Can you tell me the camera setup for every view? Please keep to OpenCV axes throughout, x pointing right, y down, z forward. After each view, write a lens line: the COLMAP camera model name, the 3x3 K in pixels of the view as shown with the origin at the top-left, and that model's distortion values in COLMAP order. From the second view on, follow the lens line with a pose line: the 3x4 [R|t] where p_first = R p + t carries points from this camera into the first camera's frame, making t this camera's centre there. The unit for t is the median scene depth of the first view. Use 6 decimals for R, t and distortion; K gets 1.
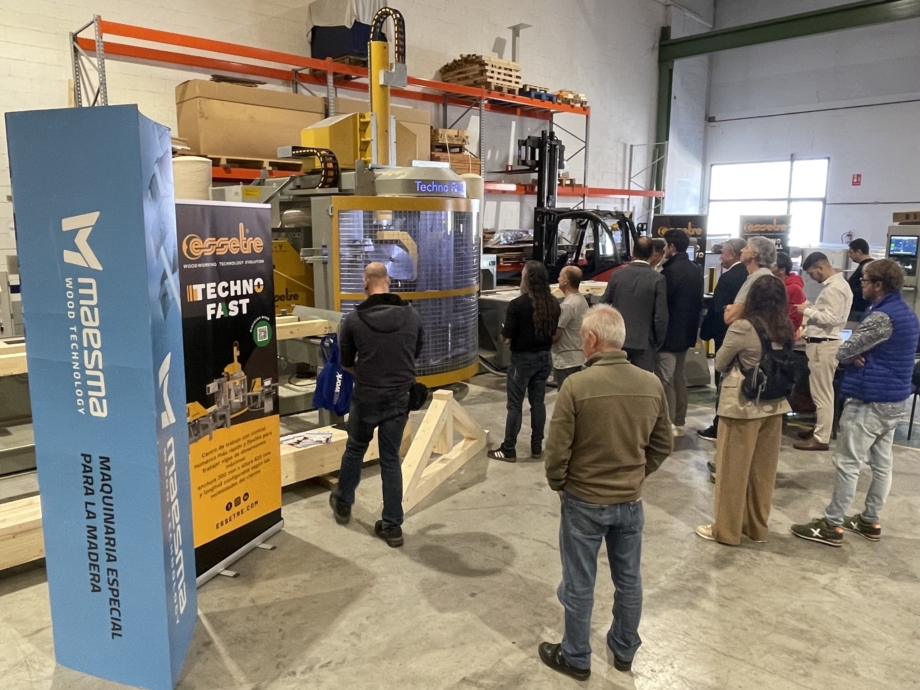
lens RADIAL K [[688.9, 0, 458.4], [0, 688.9, 344.8], [0, 0, 1]] dist [0.042021, 0.002011]
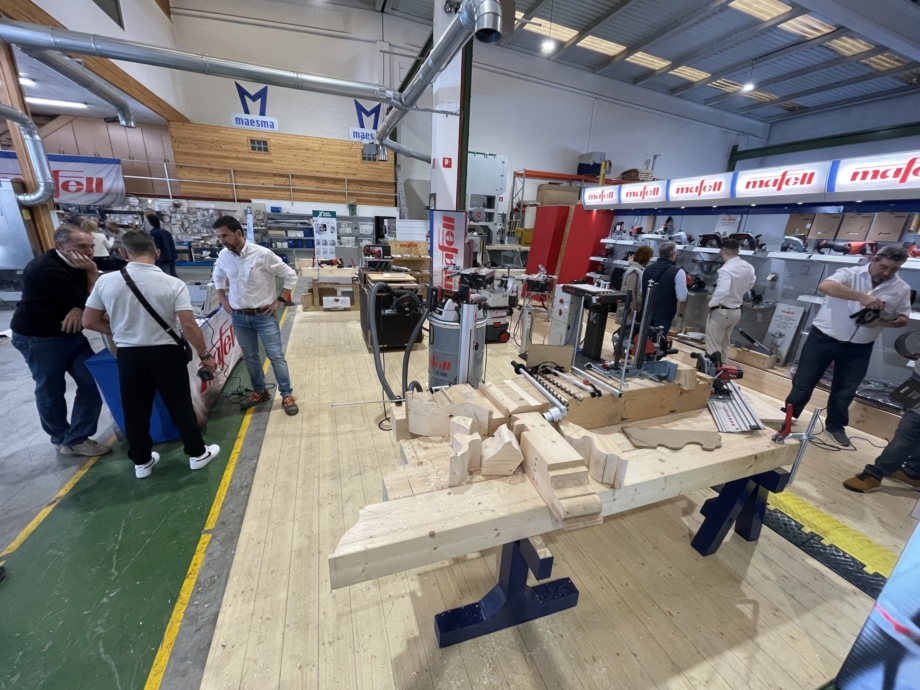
lens RADIAL K [[364.3, 0, 462.3], [0, 364.3, 342.7], [0, 0, 1]] dist [-0.002065, -0.000053]
pose [[0.911355, 0.170390, -0.374699, 0.064753], [-0.117333, 0.980071, 0.160296, 0.142462], [0.394544, -0.102122, 0.913185, -0.812587]]
